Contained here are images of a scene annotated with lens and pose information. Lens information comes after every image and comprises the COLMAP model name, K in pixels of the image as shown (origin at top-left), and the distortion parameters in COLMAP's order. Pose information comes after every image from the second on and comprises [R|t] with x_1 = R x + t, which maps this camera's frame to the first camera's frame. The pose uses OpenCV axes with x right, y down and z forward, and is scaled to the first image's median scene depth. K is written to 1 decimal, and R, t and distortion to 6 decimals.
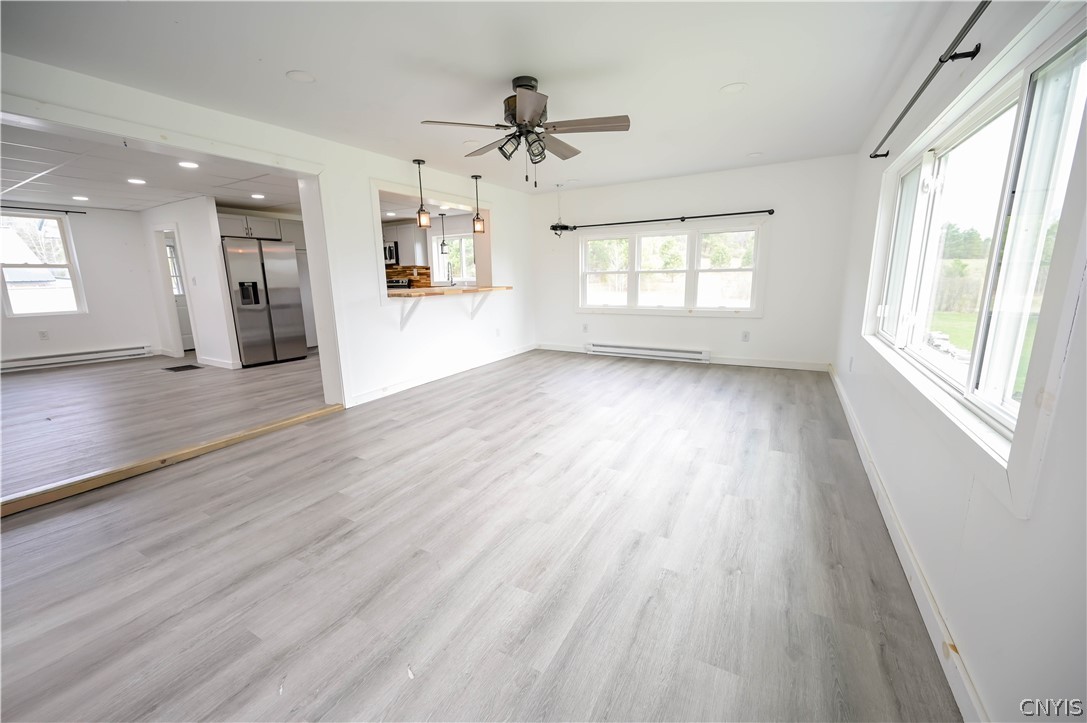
lens RADIAL K [[423.4, 0, 545.6], [0, 423.4, 362.7], [0, 0, 1]] dist [-0.000271, -0.000138]
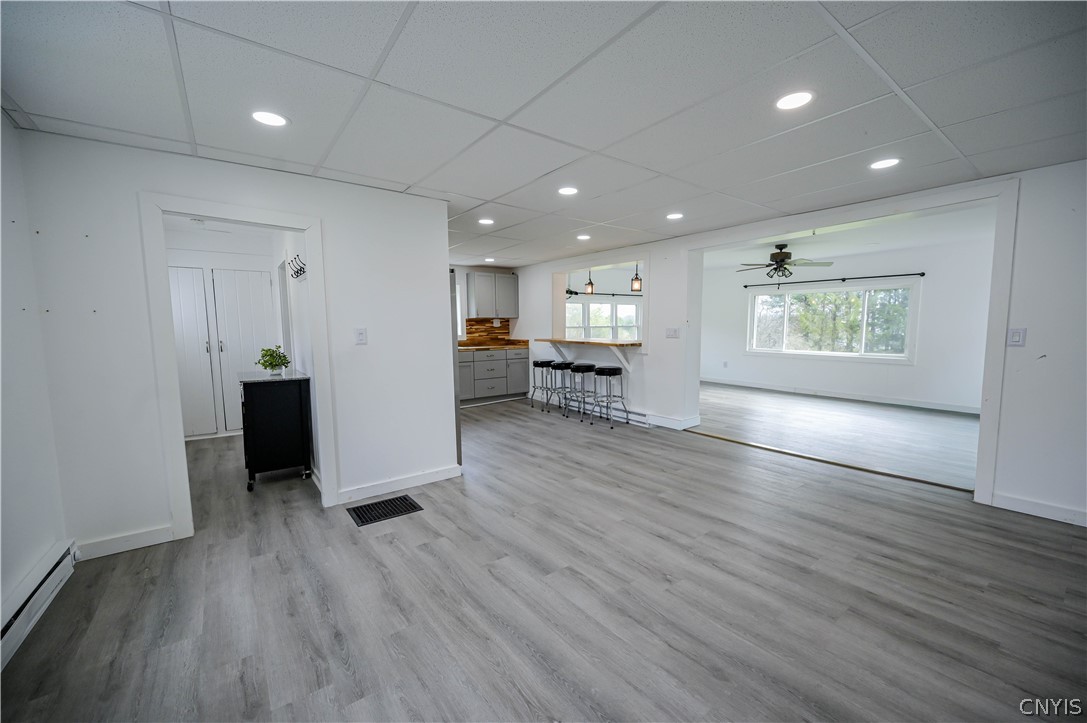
lens RADIAL K [[425.7, 0, 542.2], [0, 425.7, 366.1], [0, 0, 1]] dist [-0.000897, -0.000022]
pose [[0.399621, -0.076677, 0.913468, -1.999195], [0.187120, 0.982337, 0.000598, -0.192553], [-0.897379, 0.170689, 0.406910, 0.974935]]
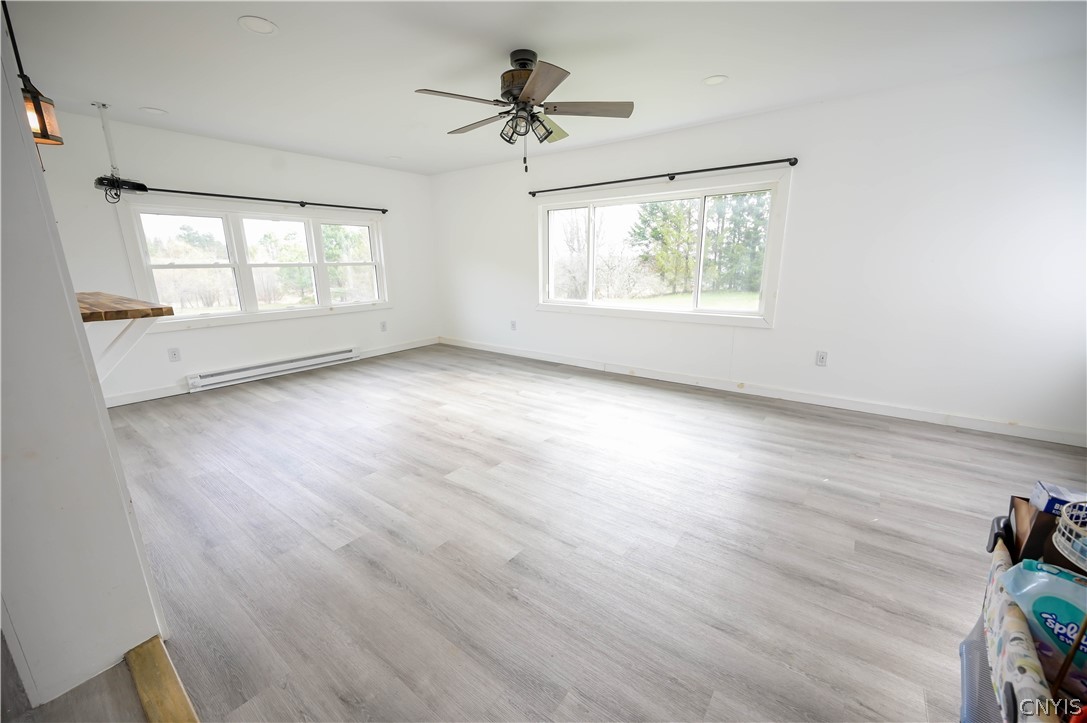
lens RADIAL K [[425.7, 0, 542.2], [0, 425.7, 366.1], [0, 0, 1]] dist [-0.000897, -0.000022]
pose [[0.138699, -0.217148, 0.966234, -0.808033], [0.210599, 0.959816, 0.185475, -0.122892], [-0.967683, 0.177762, 0.178857, 0.664723]]
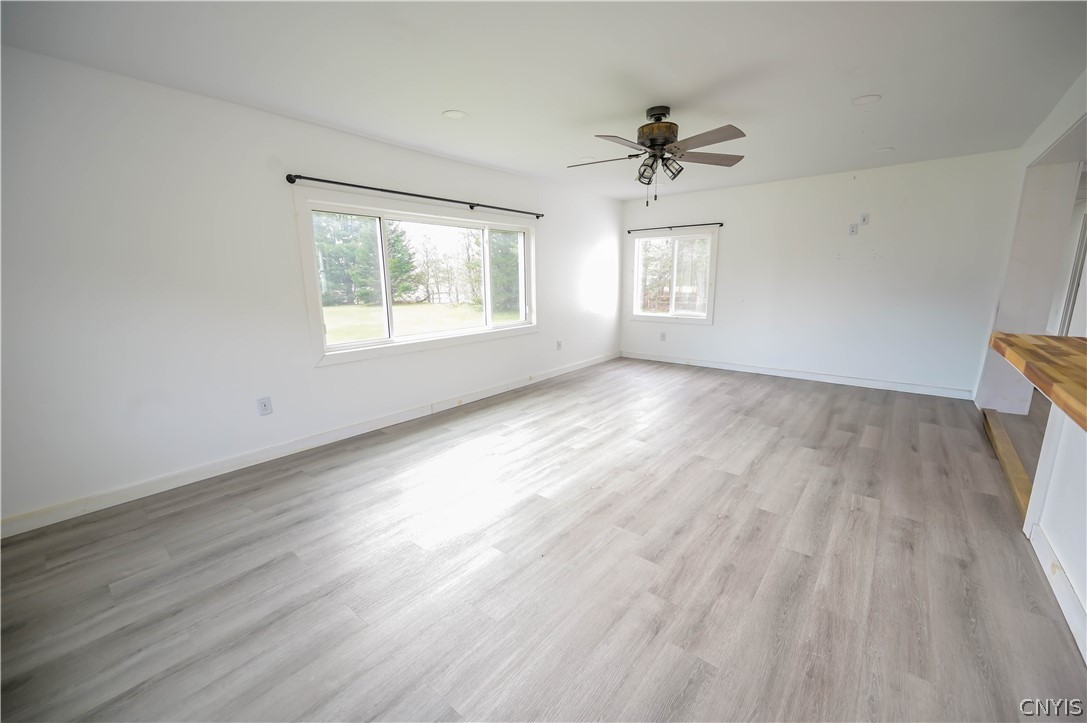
lens RADIAL K [[431.1, 0, 546.6], [0, 431.1, 363.6], [0, 0, 1]] dist [0.000694, 0.000247]
pose [[-0.983733, -0.001853, 0.179626, 0.023680], [0.069180, 0.918910, 0.388353, -0.376295], [-0.165780, 0.394462, -0.903834, 1.685980]]
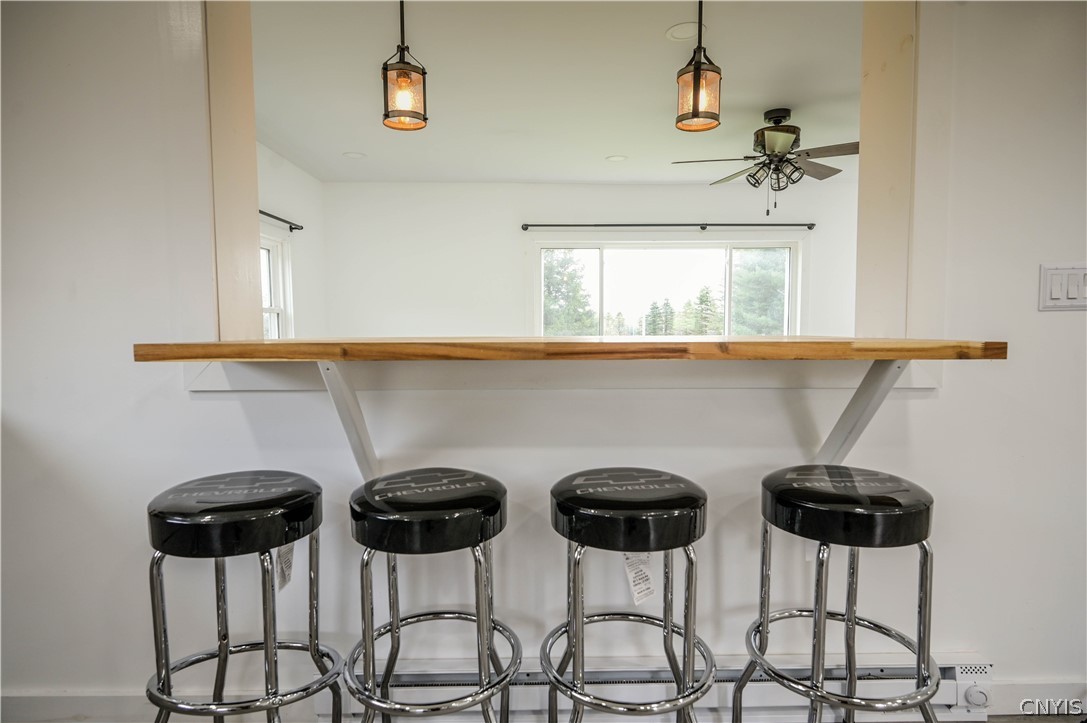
lens RADIAL K [[624.7, 0, 539.4], [0, 624.7, 371.7], [0, 0, 1]] dist [0.001171, -0.000367]
pose [[-0.503142, -0.044802, 0.863042, -0.778943], [0.194266, 0.967233, 0.163465, -0.309183], [-0.842086, 0.249906, -0.477952, 1.698582]]
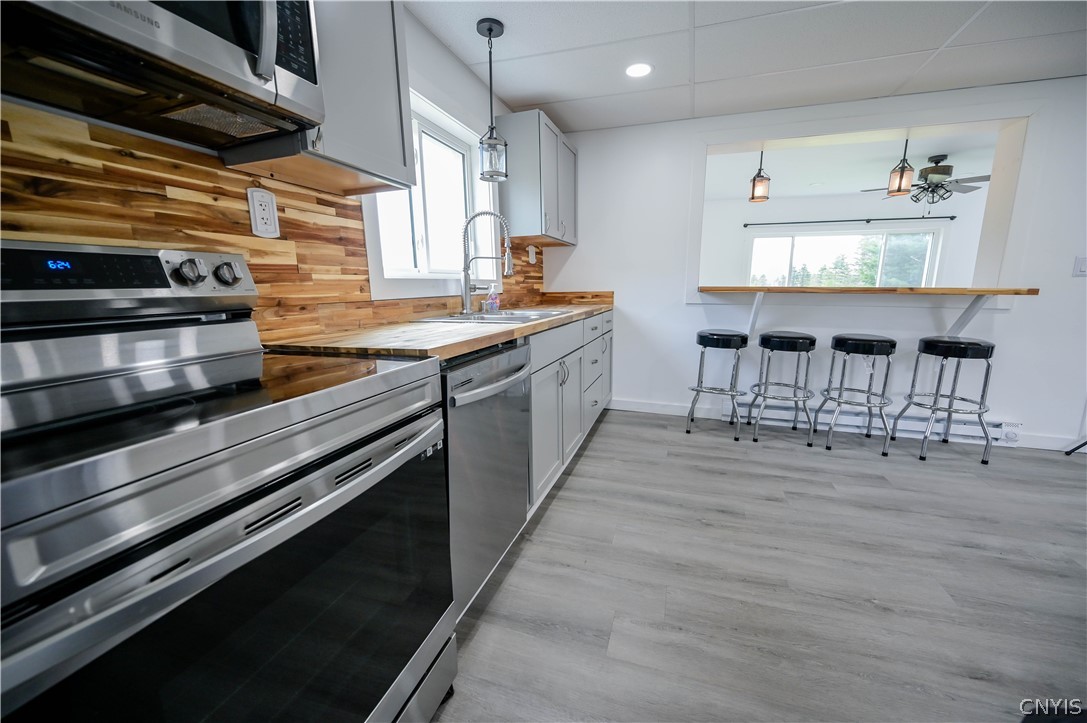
lens RADIAL K [[423.4, 0, 545.6], [0, 423.4, 362.7], [0, 0, 1]] dist [-0.000271, -0.000138]
pose [[-0.193574, -0.163184, 0.967419, -1.111649], [0.206770, 0.957136, 0.202823, -0.397278], [-0.959049, 0.239295, -0.151535, 2.162357]]
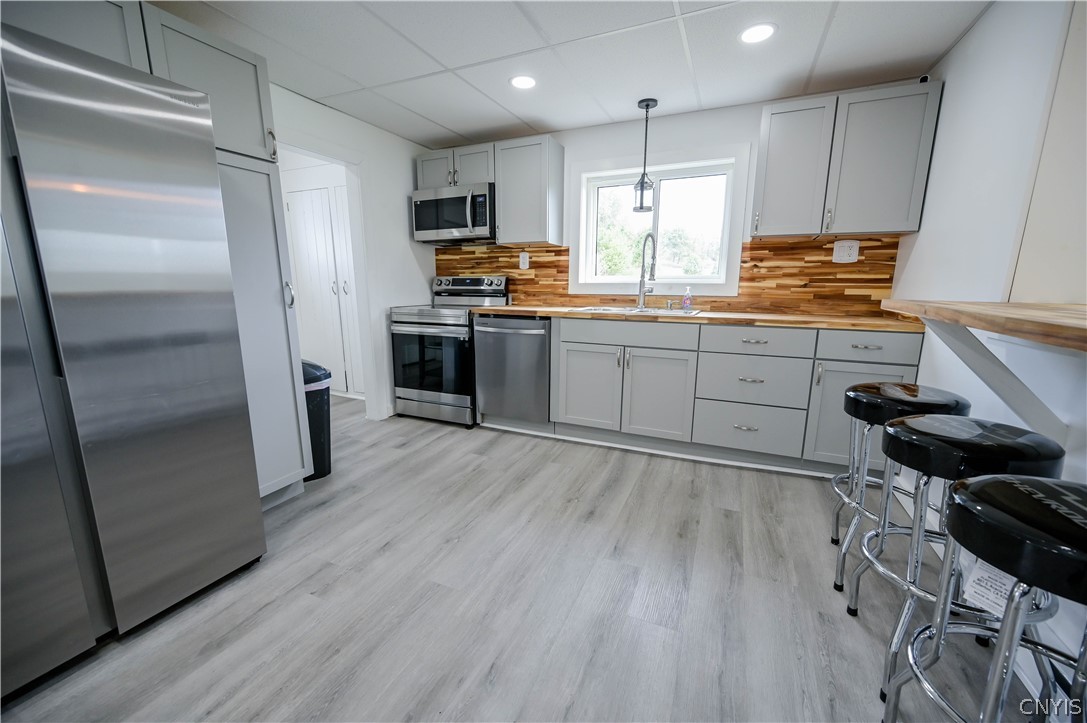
lens RADIAL K [[428.3, 0, 553.7], [0, 428.3, 365.4], [0, 0, 1]] dist [0.000651, -0.000008]
pose [[0.993660, -0.002956, 0.112387, -0.753342], [0.004316, 0.999920, -0.011857, -0.235829], [-0.112343, 0.012267, 0.993594, 1.305548]]
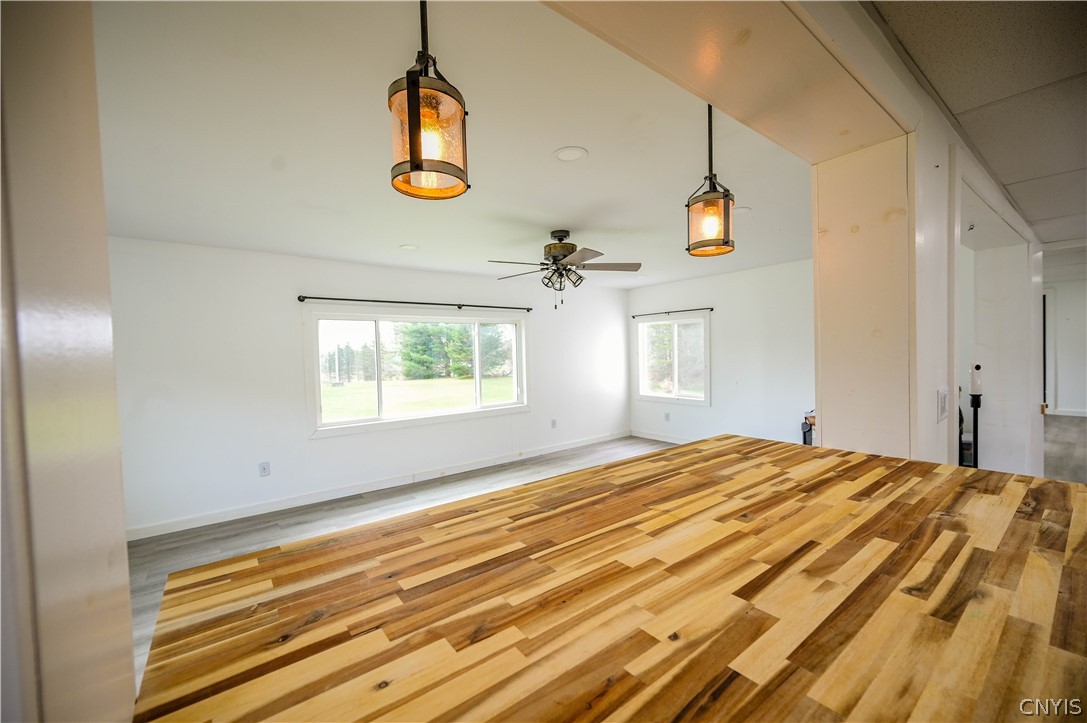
lens RADIAL K [[425.7, 0, 542.2], [0, 425.7, 366.1], [0, 0, 1]] dist [-0.000897, -0.000022]
pose [[-0.917827, 0.031929, 0.395694, -0.370163], [0.125985, 0.968661, 0.214066, -0.403822], [-0.376458, 0.246327, -0.893086, 1.677186]]
